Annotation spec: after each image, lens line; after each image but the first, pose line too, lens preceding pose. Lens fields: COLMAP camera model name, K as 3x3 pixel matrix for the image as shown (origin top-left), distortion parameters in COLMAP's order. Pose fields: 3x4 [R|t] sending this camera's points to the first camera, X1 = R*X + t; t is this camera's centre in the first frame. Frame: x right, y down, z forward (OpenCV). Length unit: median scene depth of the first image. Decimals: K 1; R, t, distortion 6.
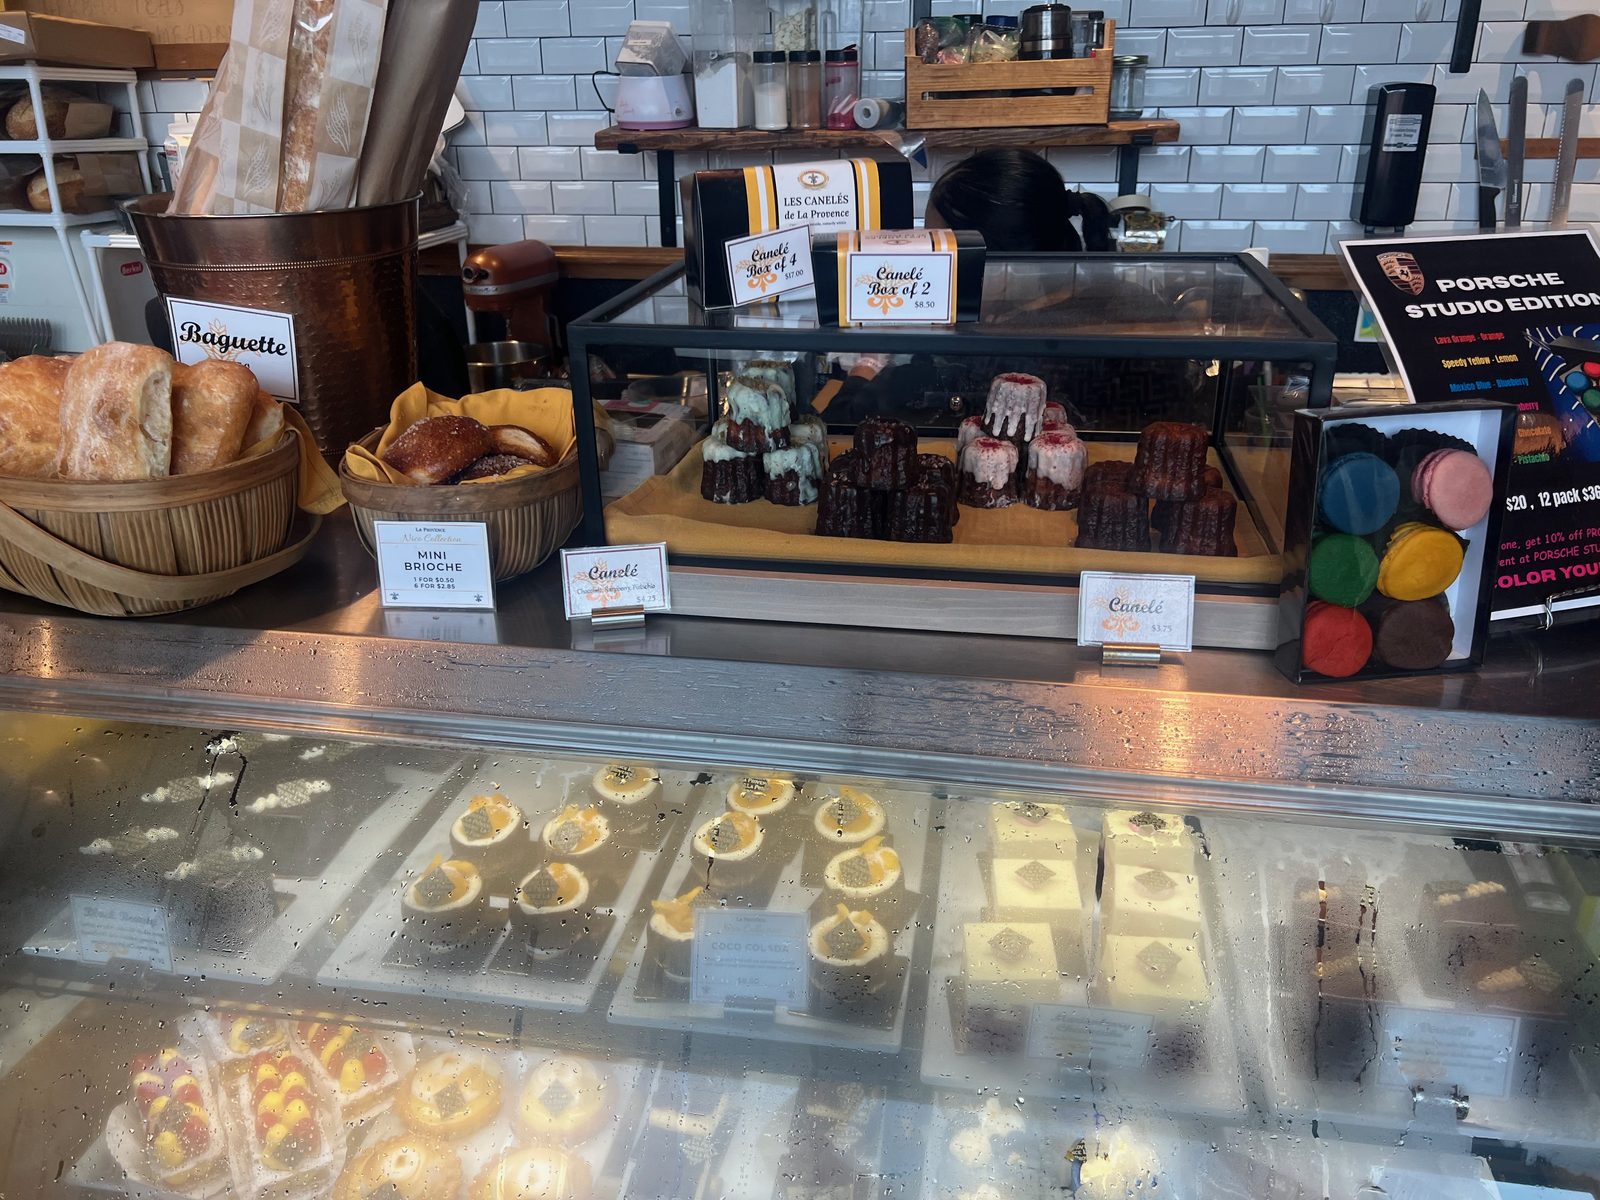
lens RADIAL K [[1146.8, 0, 800.0], [0, 1146.8, 600.0], [0, 0, 1]] dist [-0.000188, 0.001004]
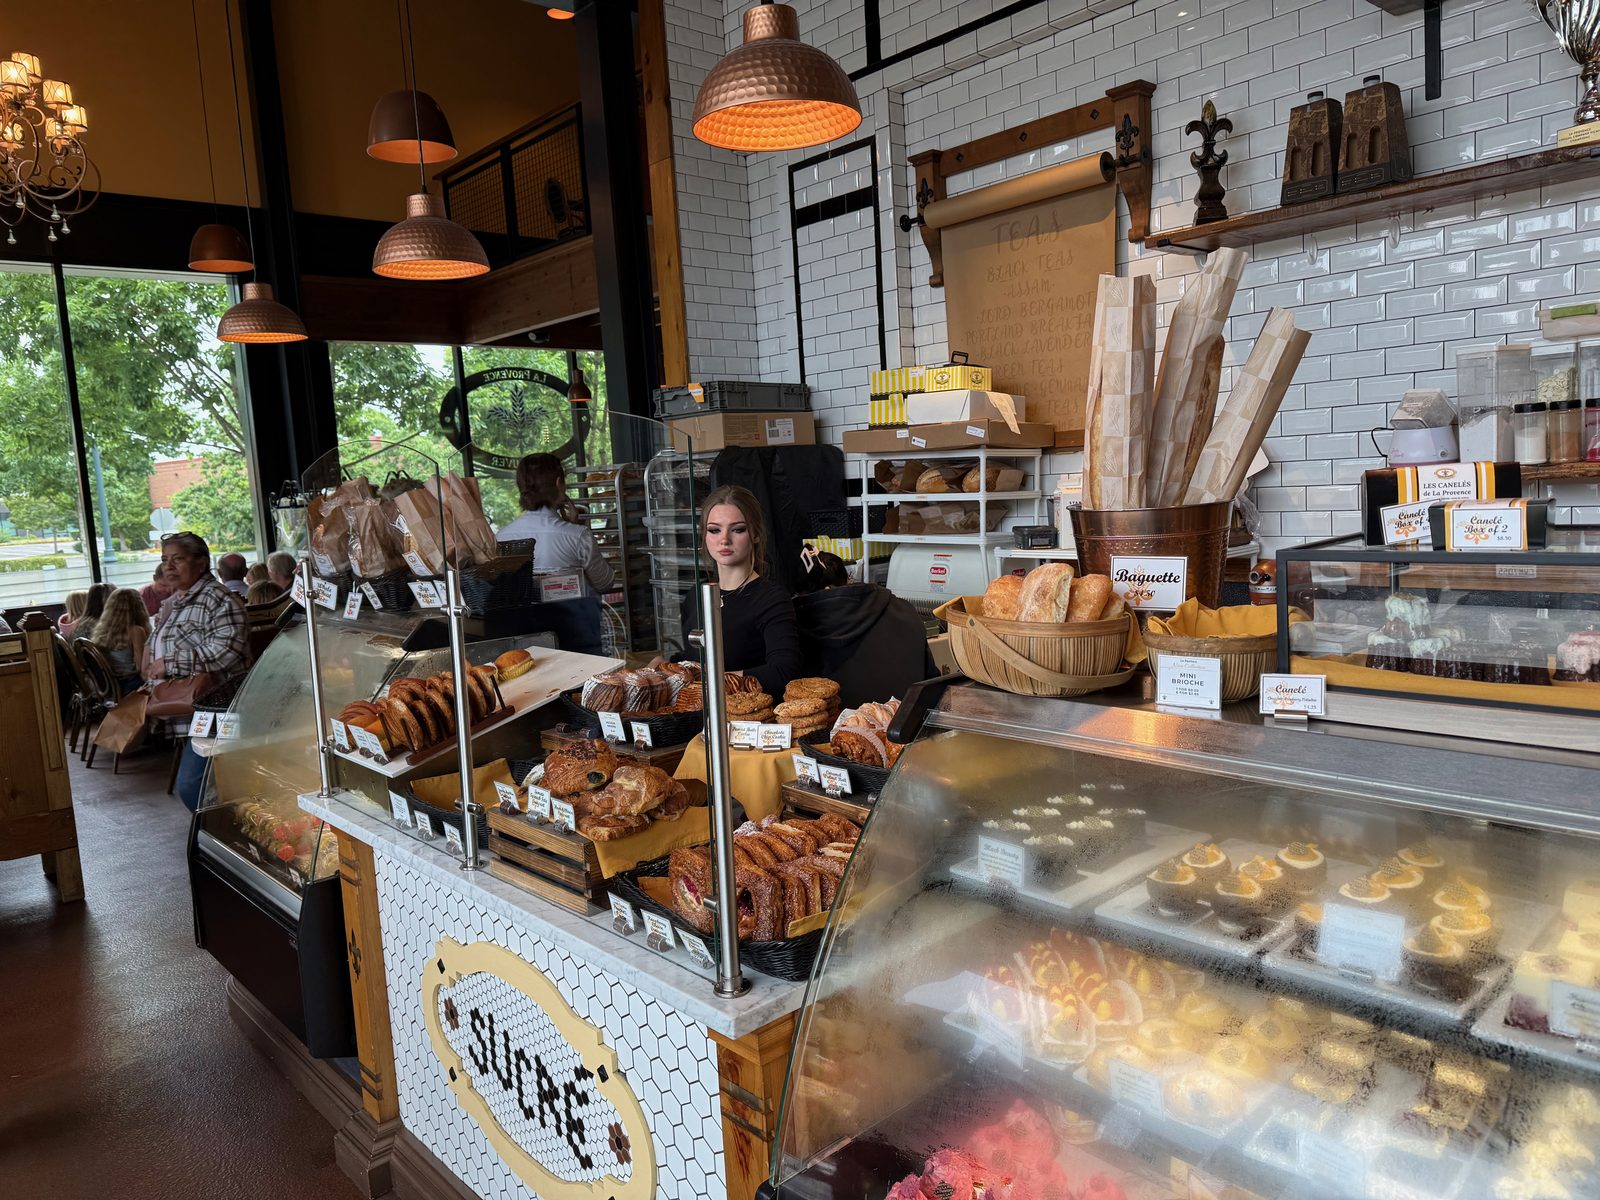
lens RADIAL K [[1122.4, 0, 847.9], [0, 1122.4, 599.9], [0, 0, 1]] dist [0.002157, -0.003228]
pose [[0.803983, 0.028150, -0.593986, 0.102910], [-0.199536, 0.953737, -0.224879, 0.124449], [0.560177, 0.299320, 0.772405, -0.246491]]
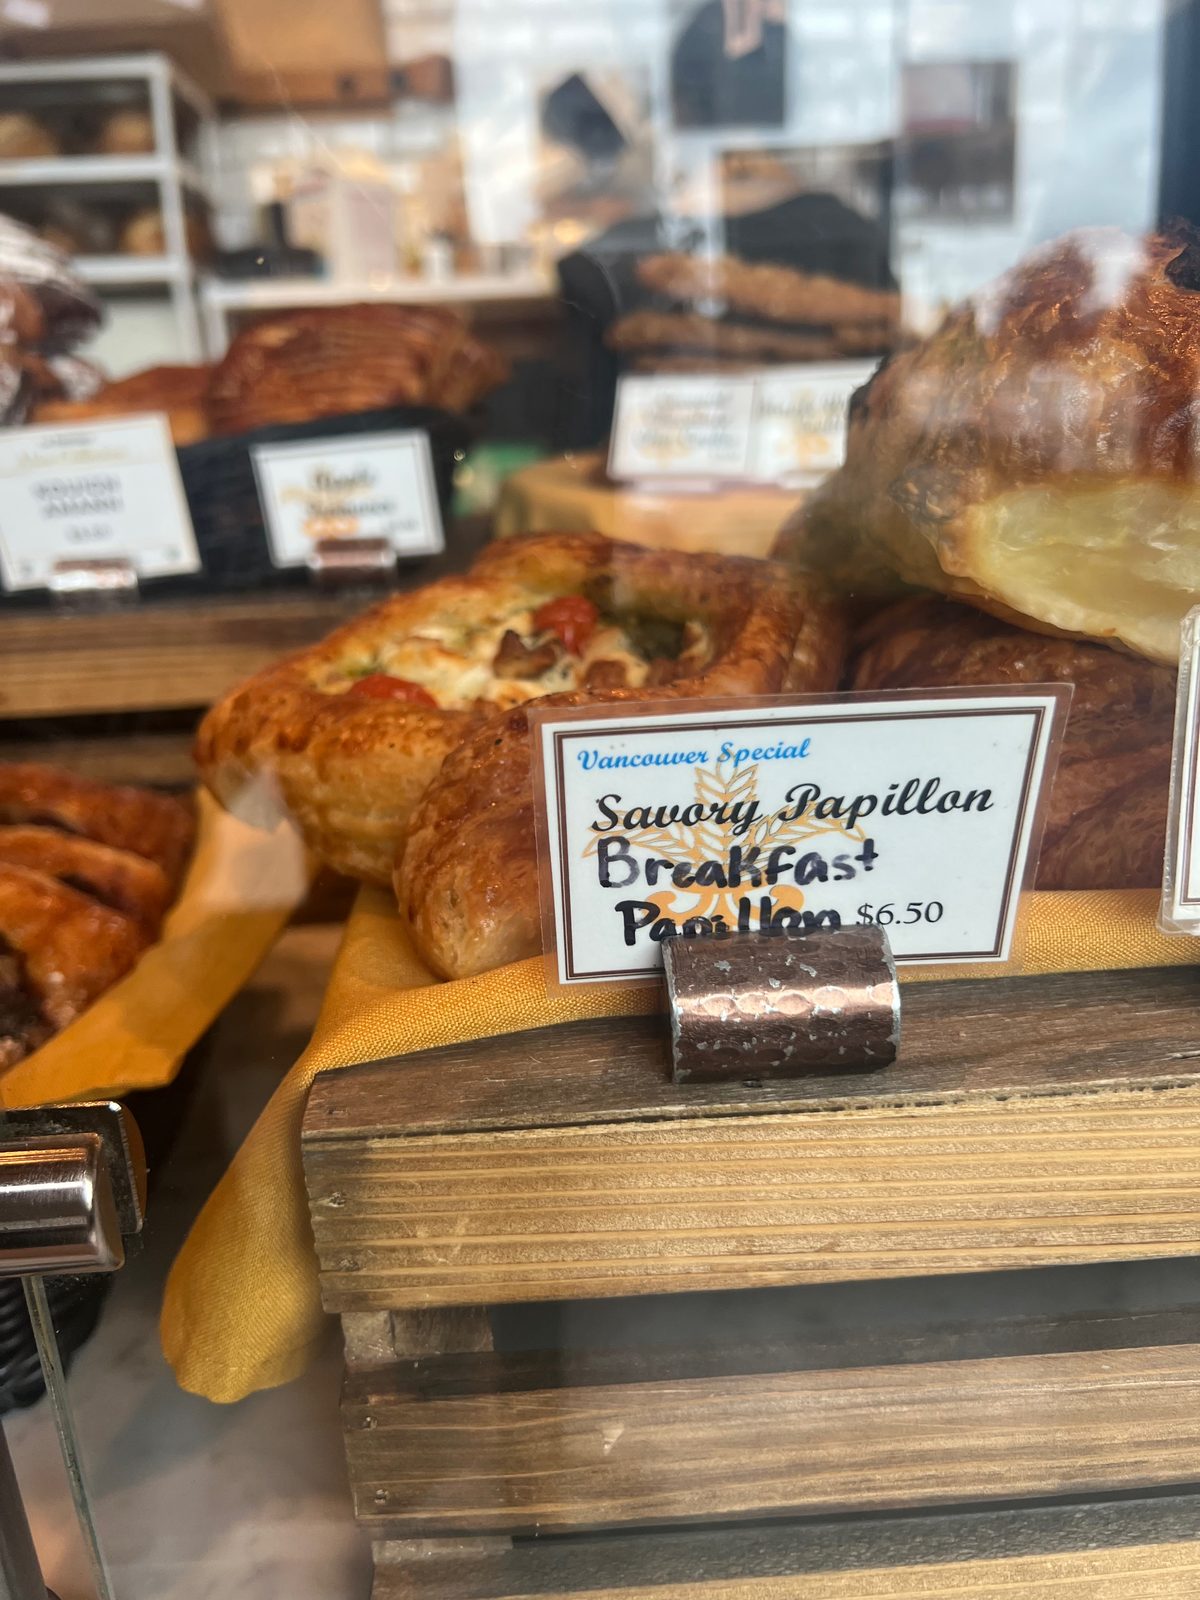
lens RADIAL K [[1215.1, 0, 536.1], [0, 1215.1, 793.9], [0, 0, 1]] dist [0.056340, -0.092419]
pose [[0.980719, -0.097827, 0.169177, -0.636270], [0.116085, 0.988027, -0.101619, 0.127722], [-0.157210, 0.119299, 0.980333, 0.240184]]
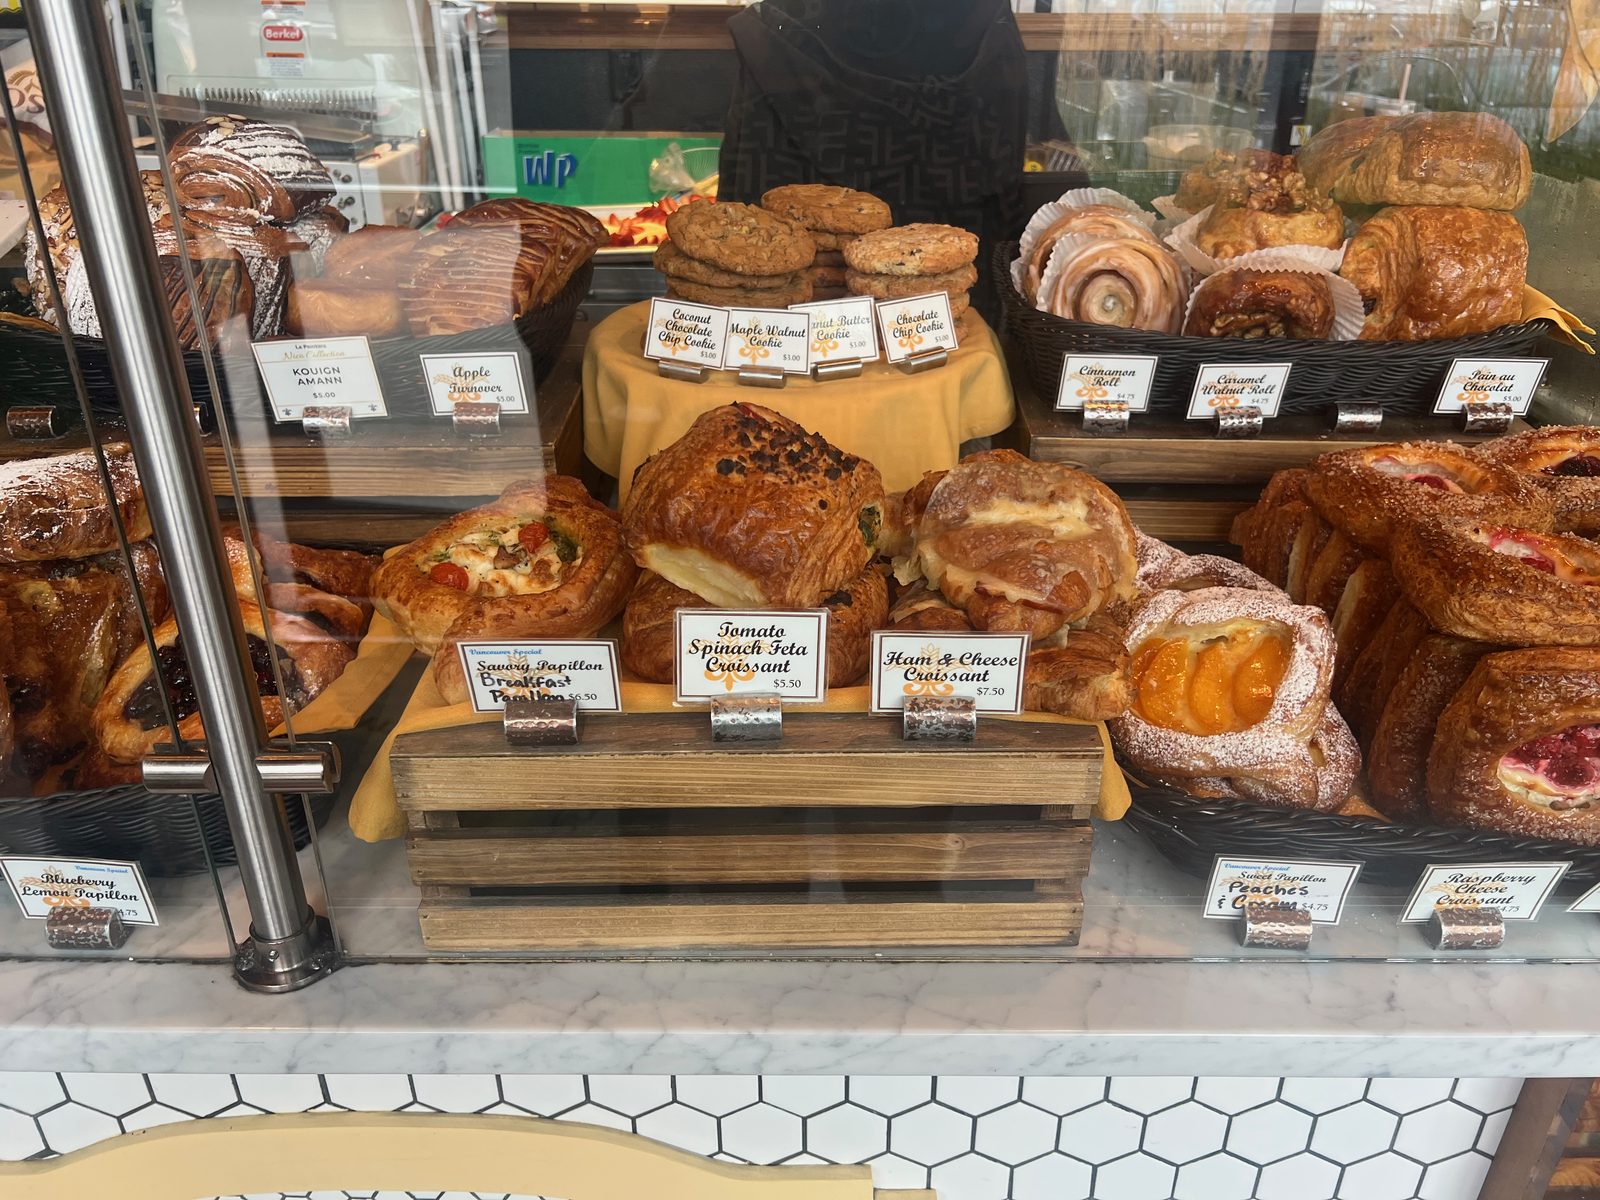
lens RADIAL K [[1215.1, 0, 778.9], [0, 1215.1, 564.9], [0, 0, 1]] dist [0.056340, -0.092419]
pose [[0.984201, -0.068222, 0.163381, -0.600262], [0.062405, 0.997230, 0.040481, 0.096155], [-0.165690, -0.029646, 0.985732, 0.067103]]
